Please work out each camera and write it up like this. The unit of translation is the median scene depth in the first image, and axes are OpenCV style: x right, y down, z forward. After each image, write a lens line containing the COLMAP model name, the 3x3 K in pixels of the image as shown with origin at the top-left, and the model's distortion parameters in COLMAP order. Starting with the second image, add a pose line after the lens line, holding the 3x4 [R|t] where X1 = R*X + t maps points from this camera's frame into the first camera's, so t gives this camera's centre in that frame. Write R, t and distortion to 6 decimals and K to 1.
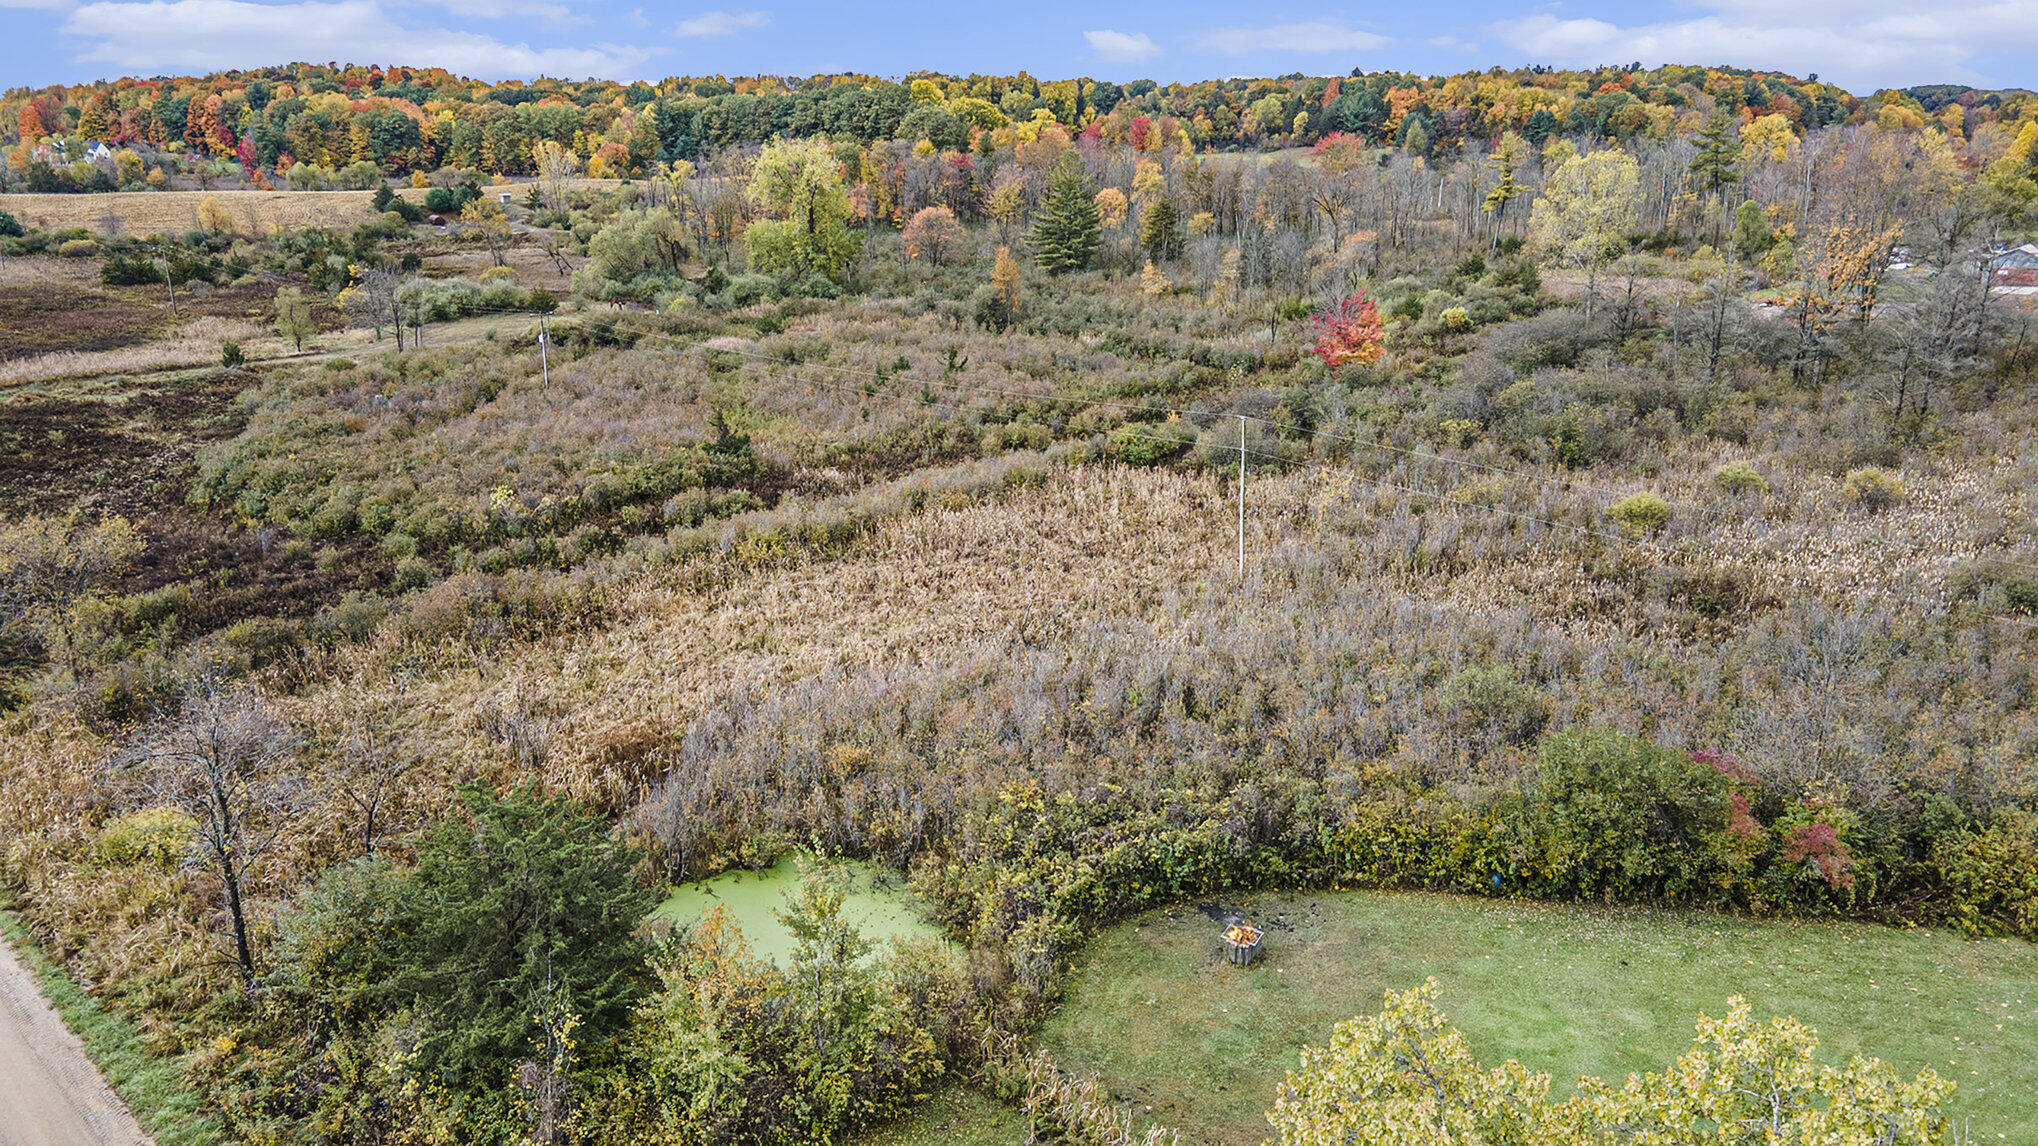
lens RADIAL K [[1468.6, 0, 1020.8], [0, 1468.6, 579.1], [0, 0, 1]] dist [0.033004, 0.011514]
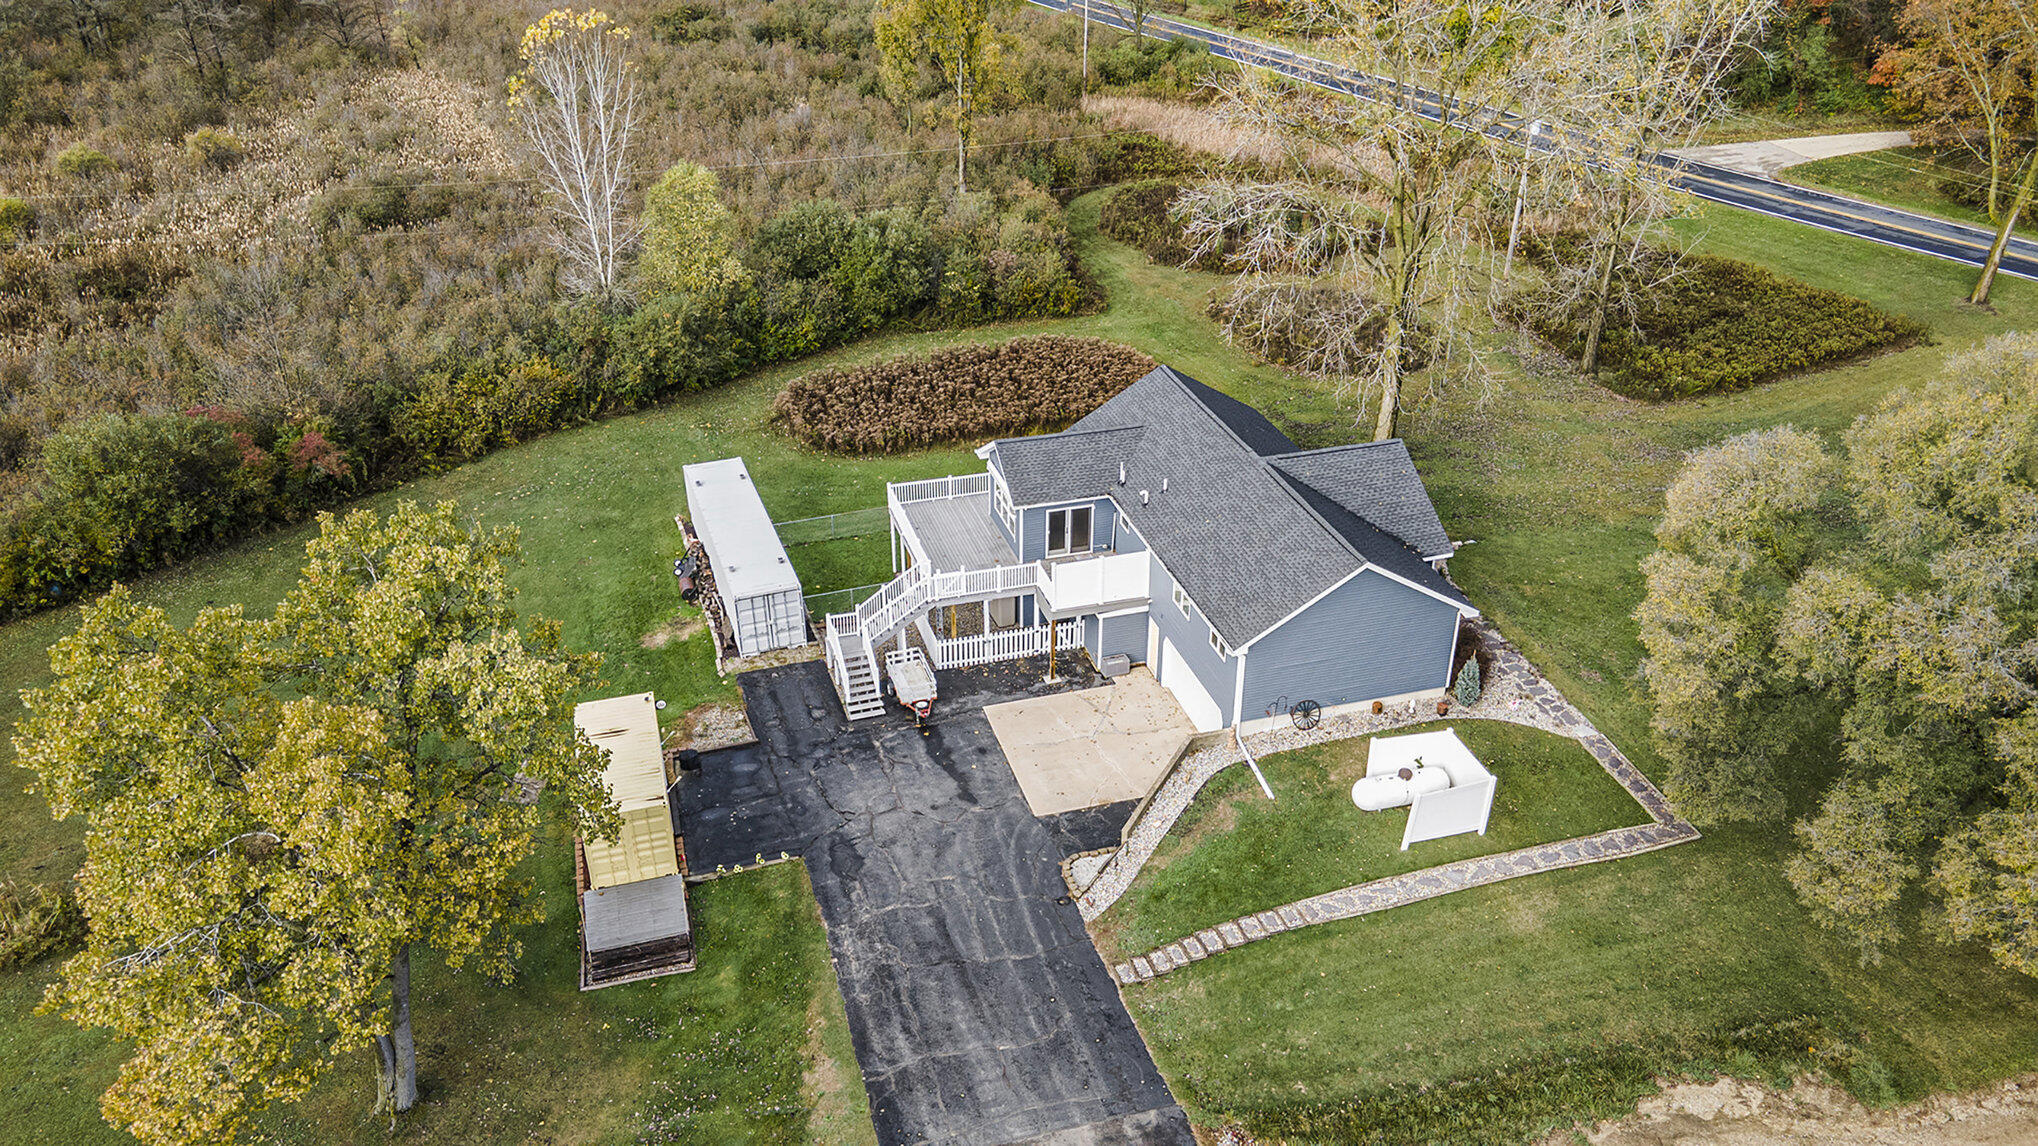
lens RADIAL K [[1468.6, 0, 1025.1], [0, 1468.6, 573.1], [0, 0, 1]] dist [0.033004, 0.011514]
pose [[0.512906, -0.408920, 0.754792, -0.079499], [0.239826, 0.912503, 0.331393, 0.004215], [-0.824264, 0.011046, 0.566098, -0.110899]]
